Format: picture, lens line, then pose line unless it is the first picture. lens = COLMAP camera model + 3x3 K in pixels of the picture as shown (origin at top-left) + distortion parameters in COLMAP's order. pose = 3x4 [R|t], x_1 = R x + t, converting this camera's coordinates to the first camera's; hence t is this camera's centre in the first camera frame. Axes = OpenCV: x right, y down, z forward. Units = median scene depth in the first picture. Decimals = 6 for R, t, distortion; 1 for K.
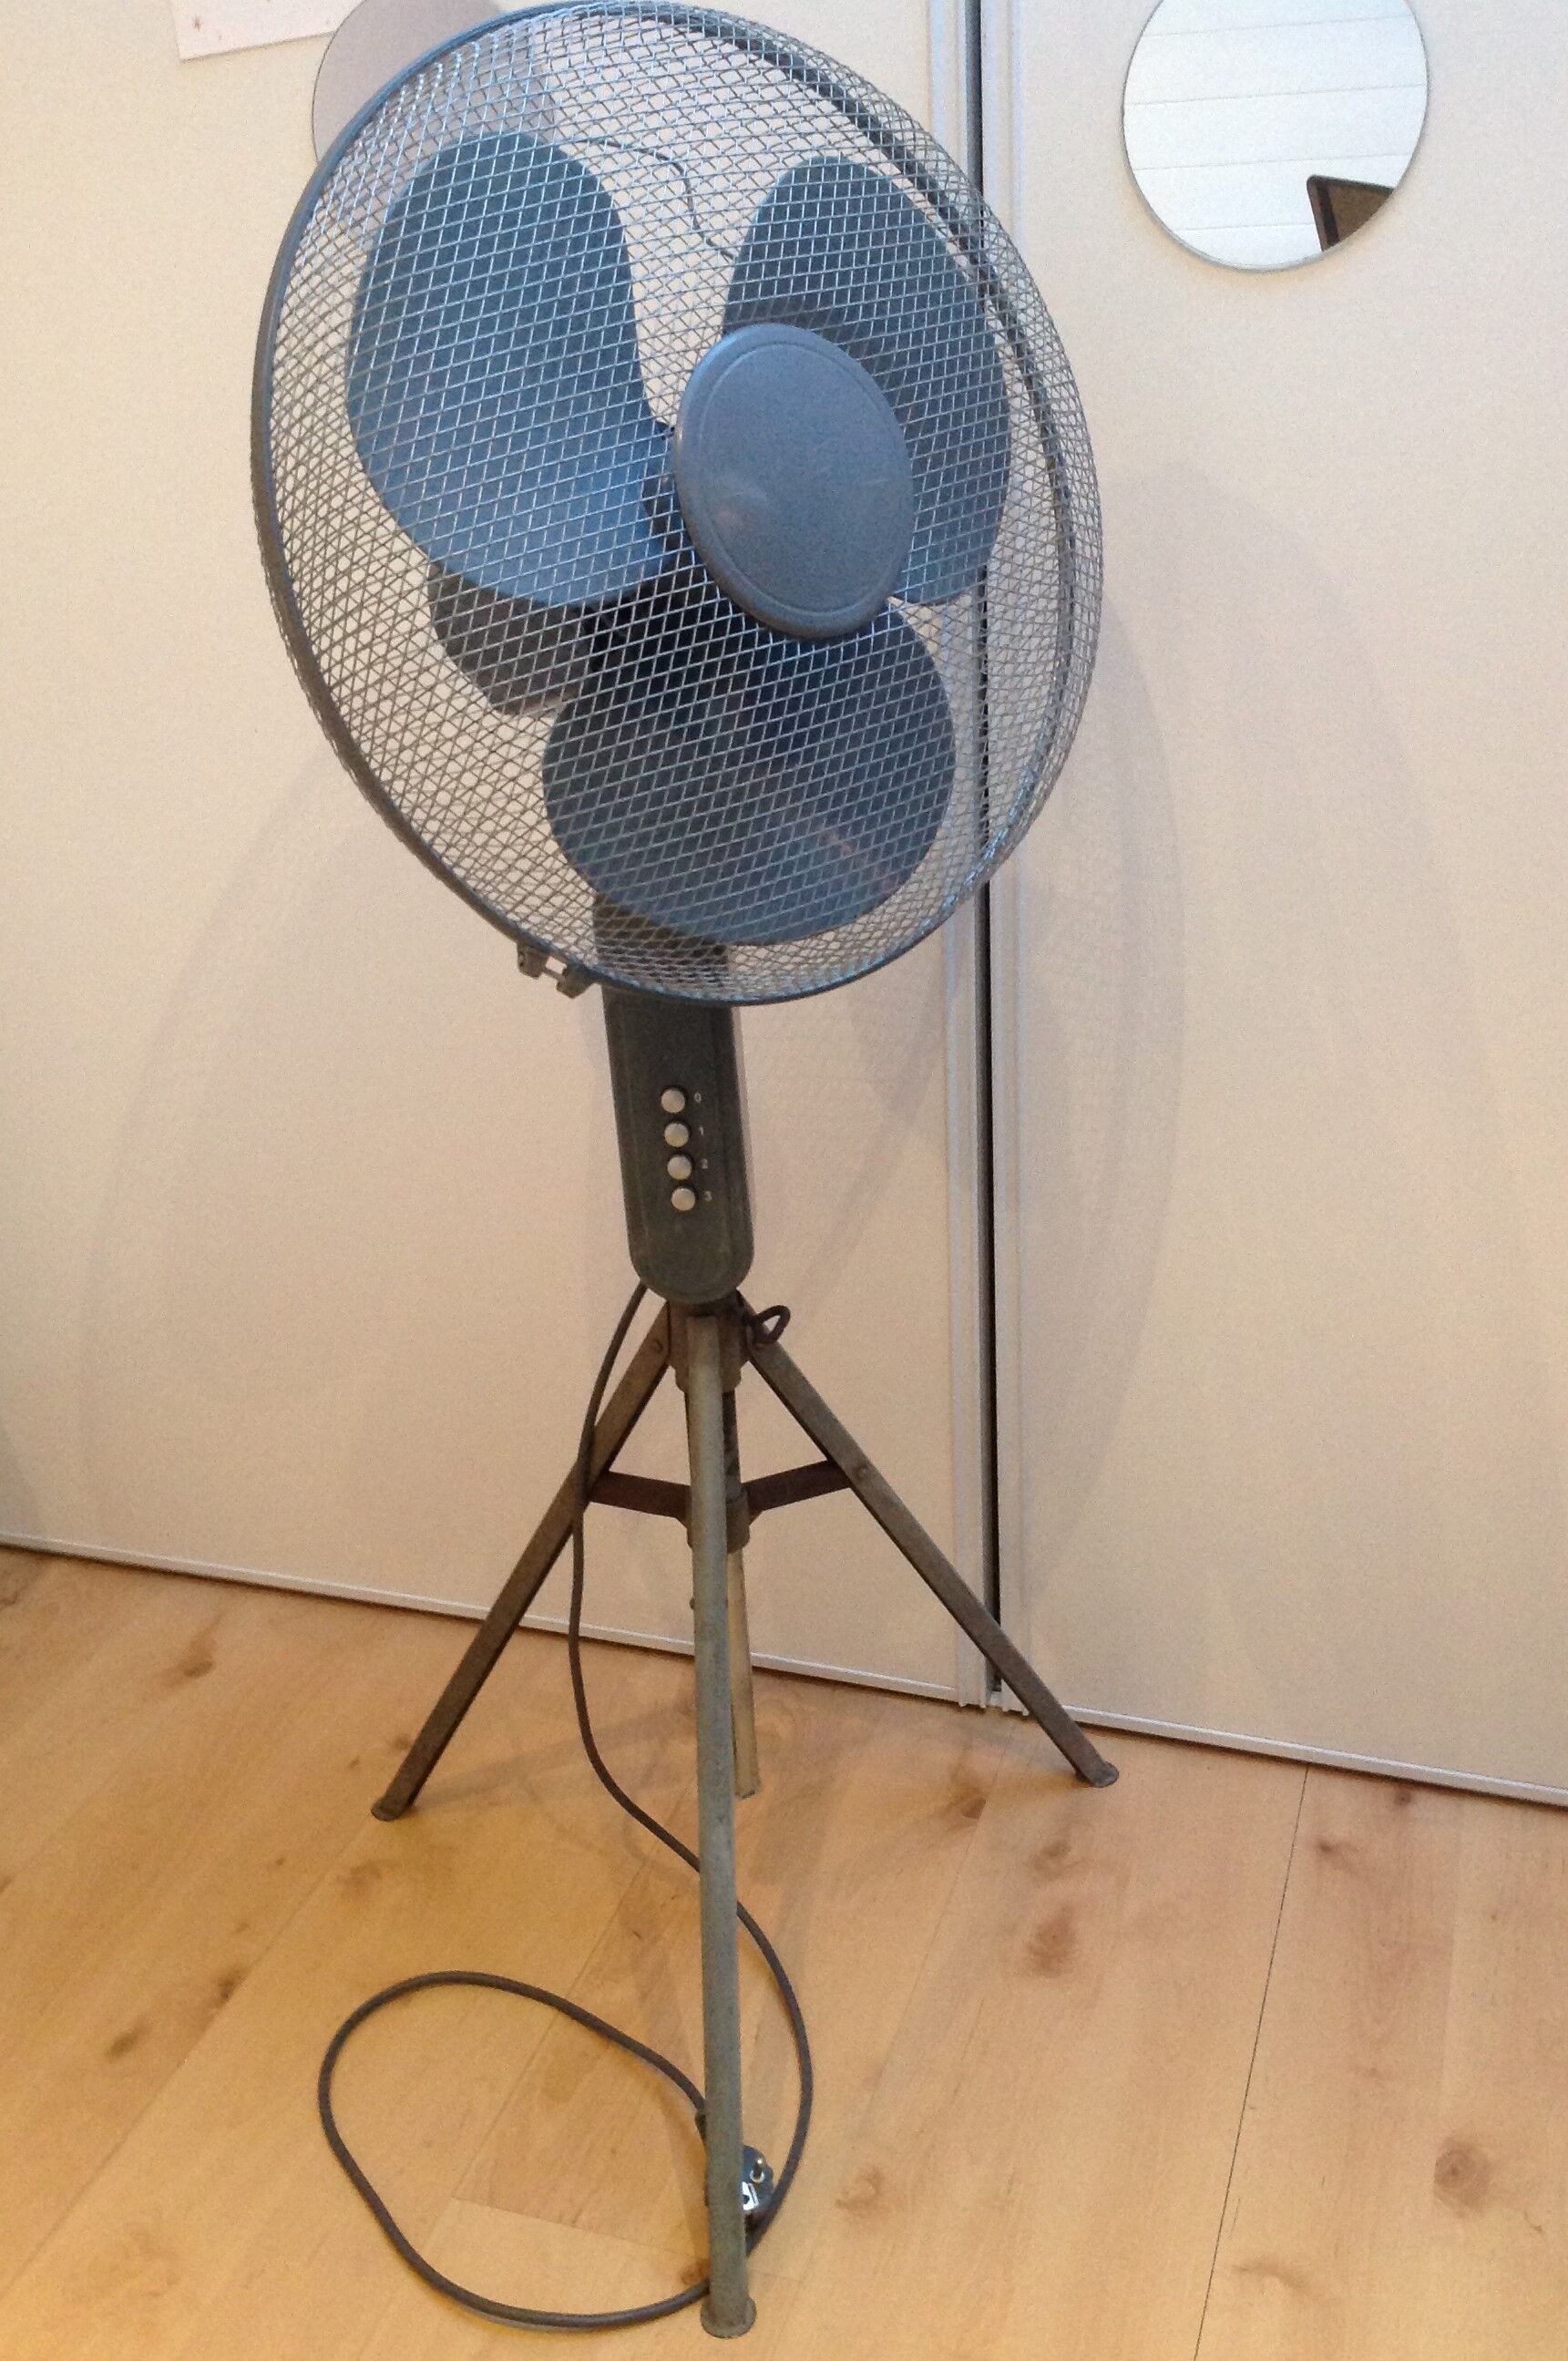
lens RADIAL K [[2333.5, 0, 798.0], [0, 2333.5, 1058.5], [0, 0, 1]] dist [0.006554, 0.000000]
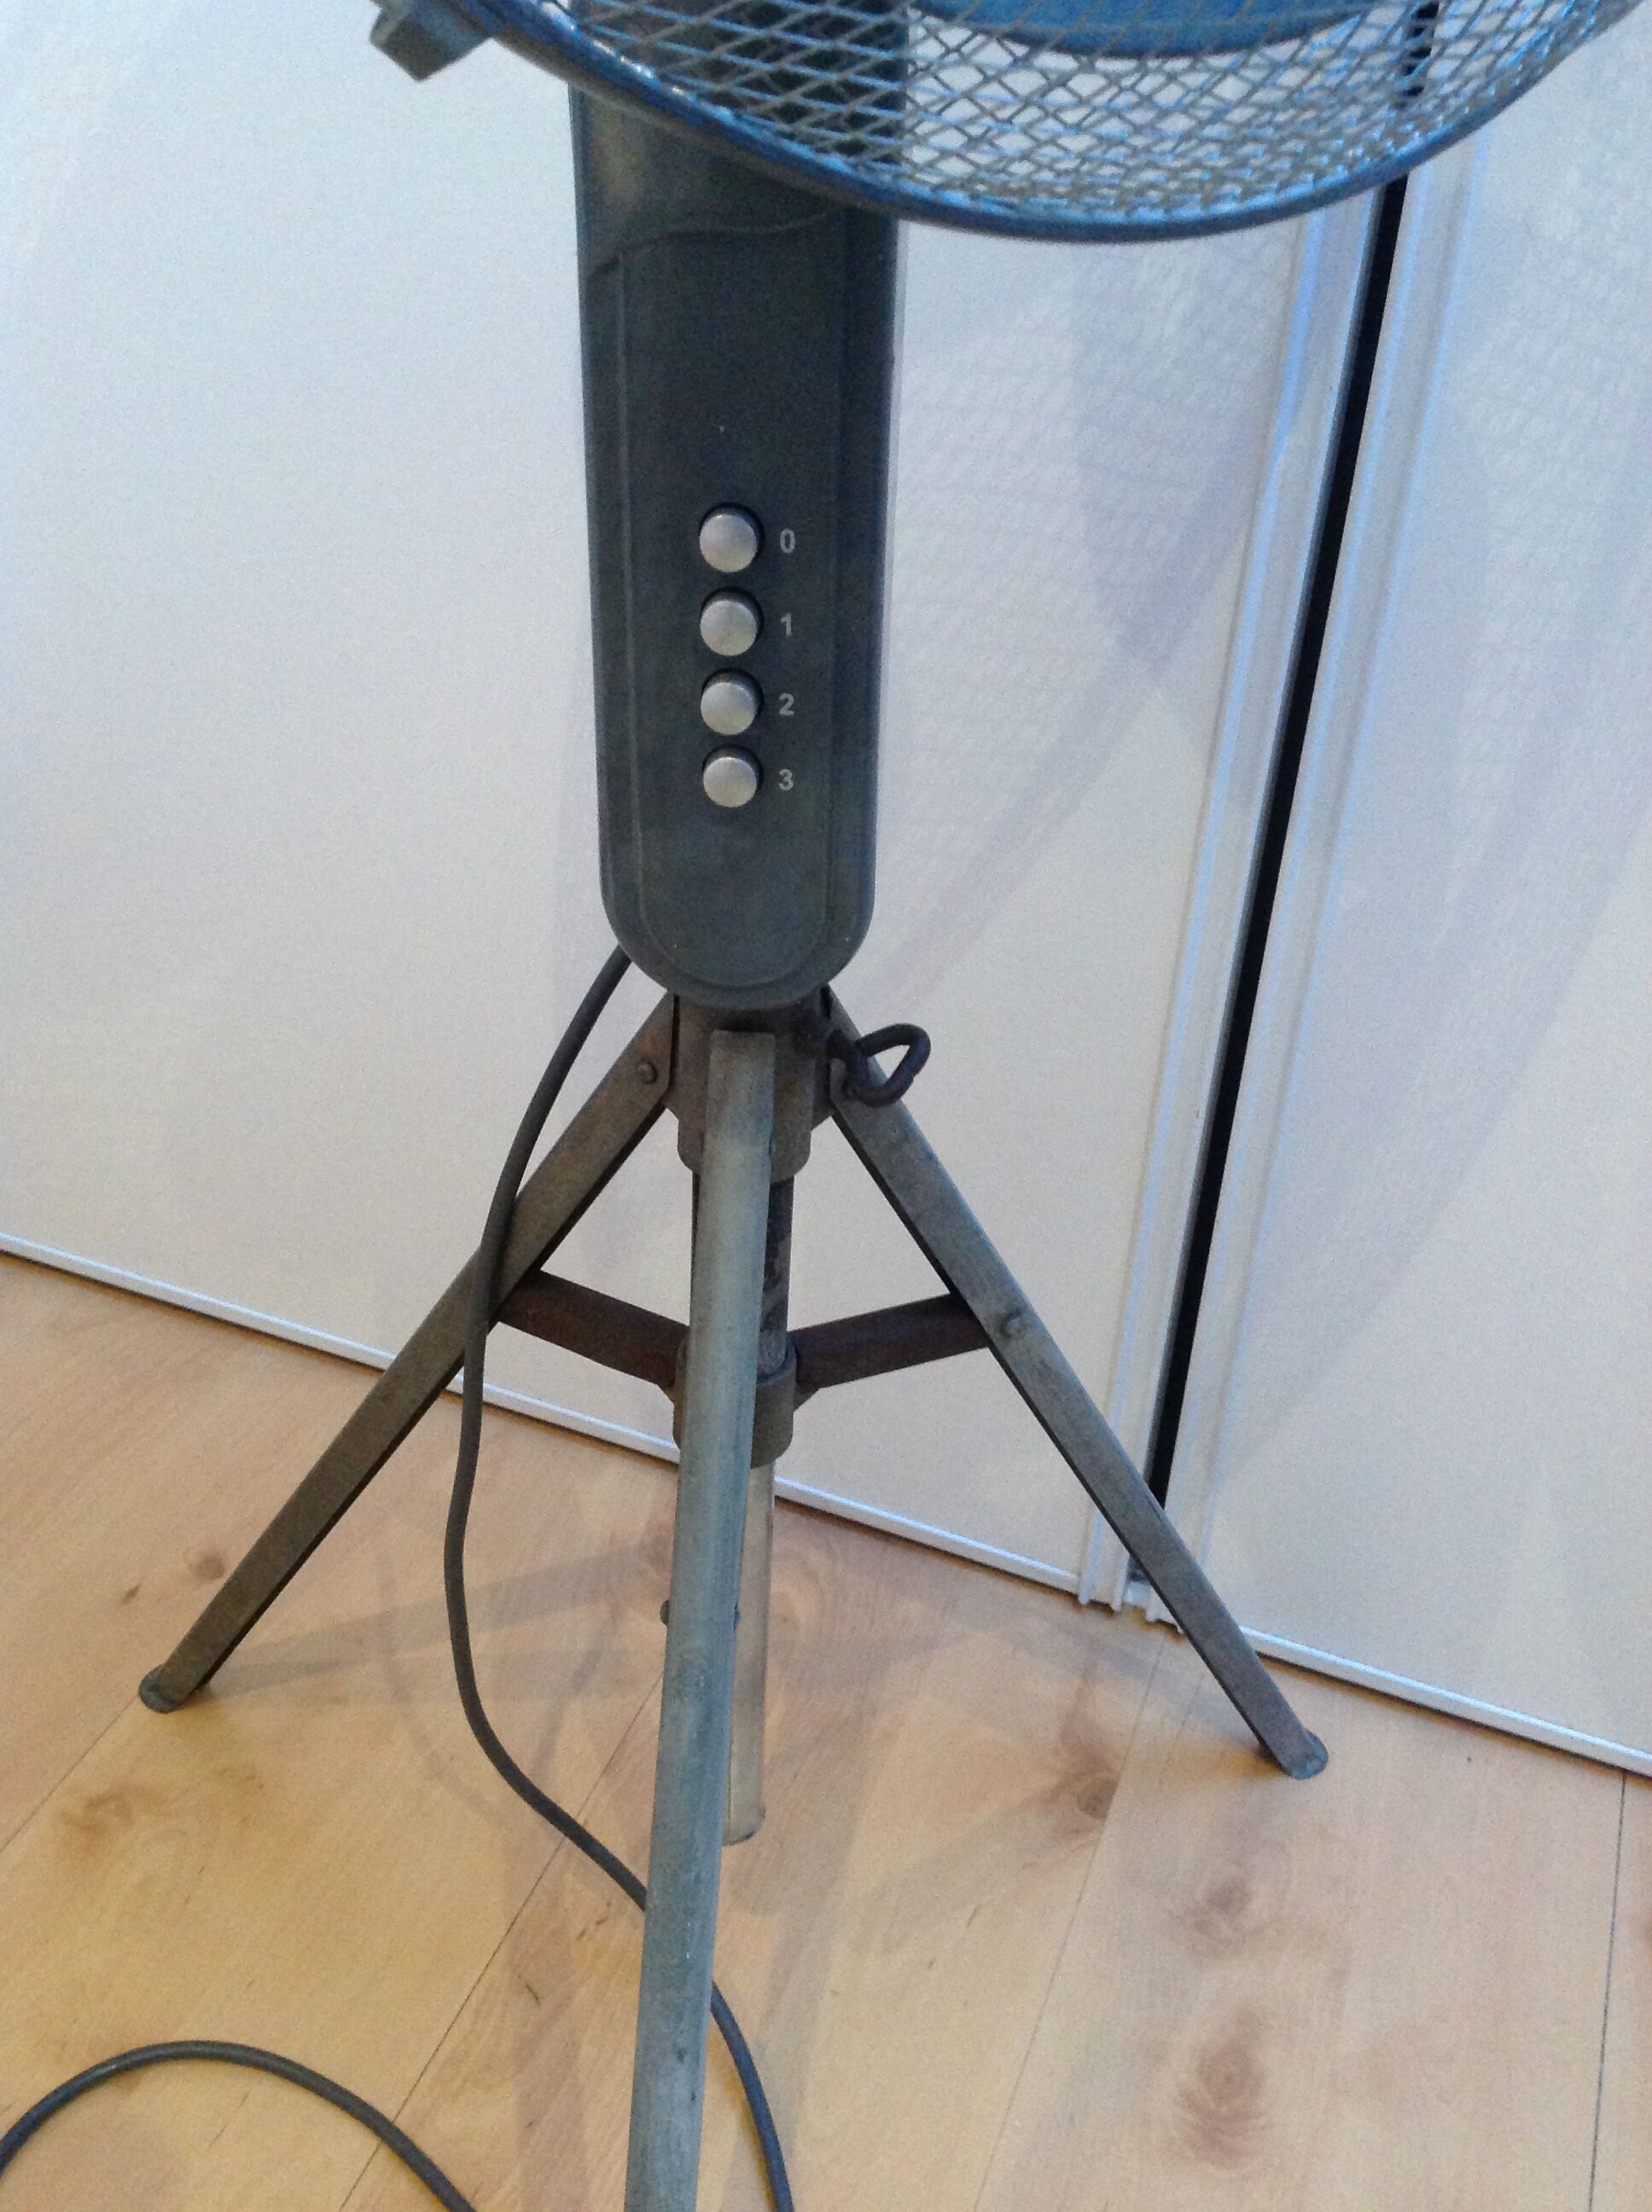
lens RADIAL K [[2102.6, 0, 828.0], [0, 2102.6, 1091.0], [0, 0, 1]] dist [0.020429, 0.000000]
pose [[0.994154, 0.106979, 0.014605, -0.027326], [-0.107616, 0.970804, 0.214378, 0.027350], [0.008755, -0.214696, 0.976642, 0.543879]]
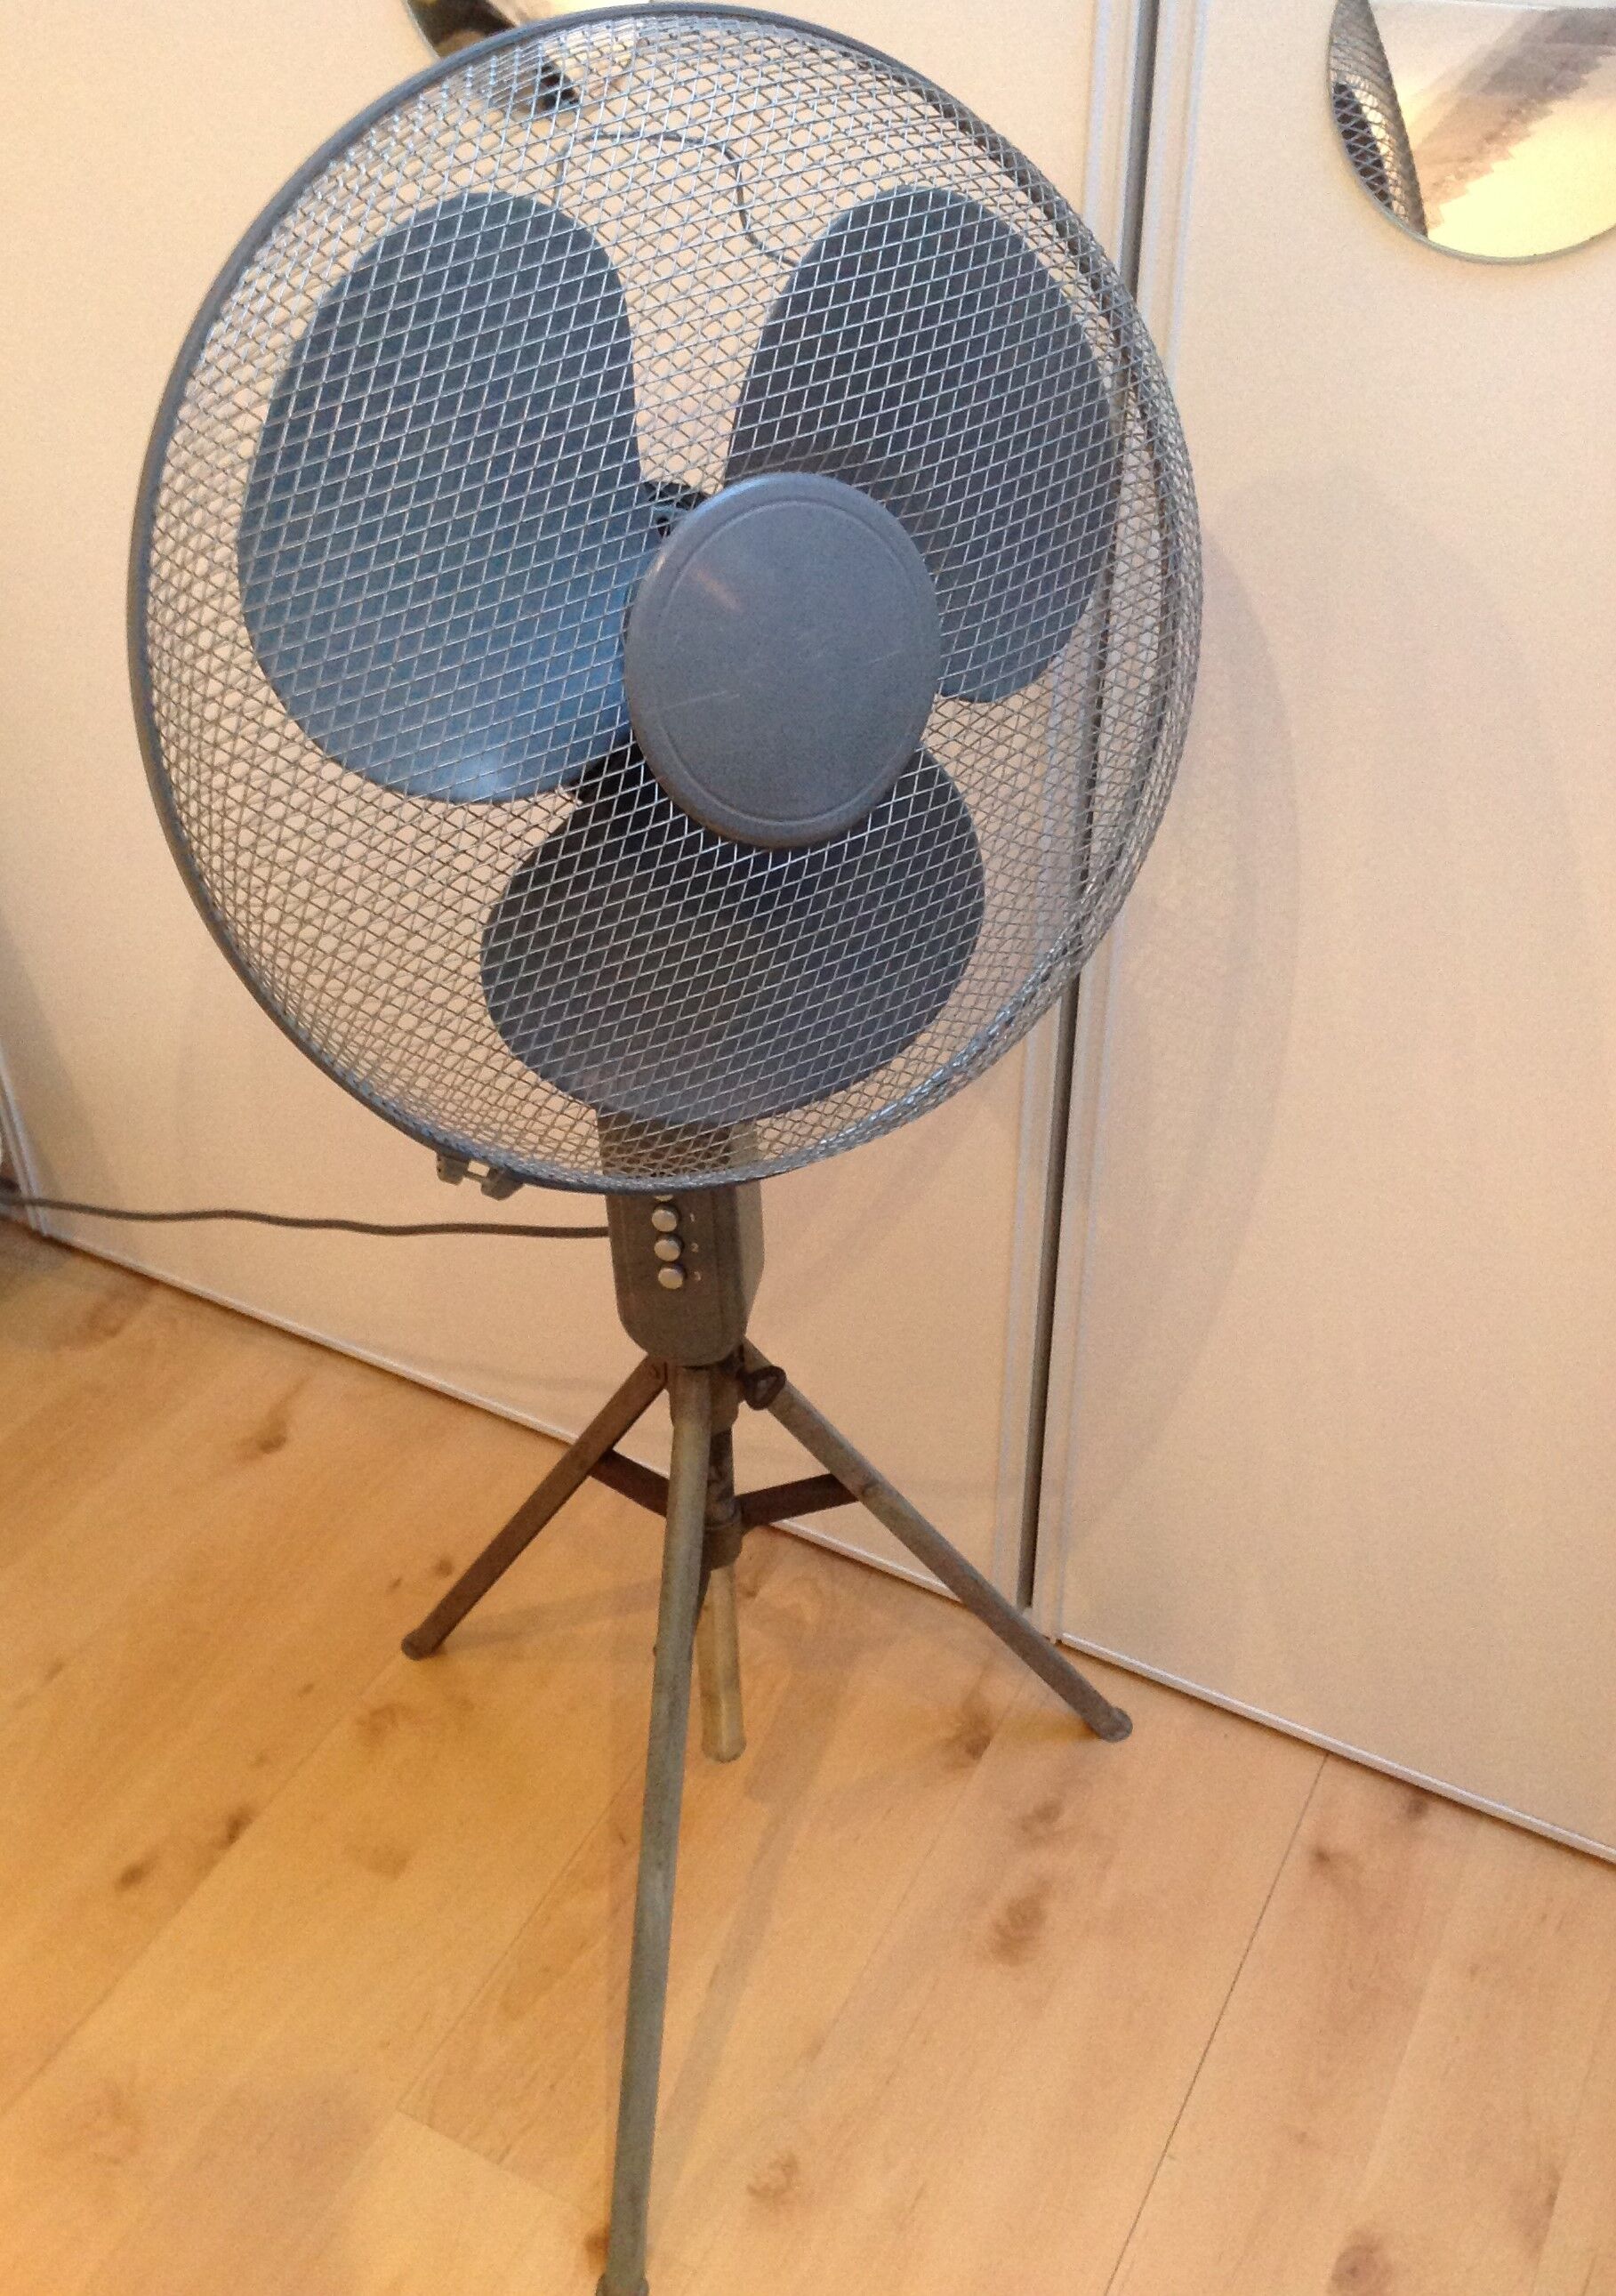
lens RADIAL K [[2339.8, 0, 814.8], [0, 2339.8, 1029.3], [0, 0, 1]] dist [0.034981, 0.000000]
pose [[0.985182, 0.124733, -0.117717, 0.096264], [-0.087921, 0.956607, 0.277800, -0.273184], [0.147259, -0.263334, 0.953399, 0.124016]]
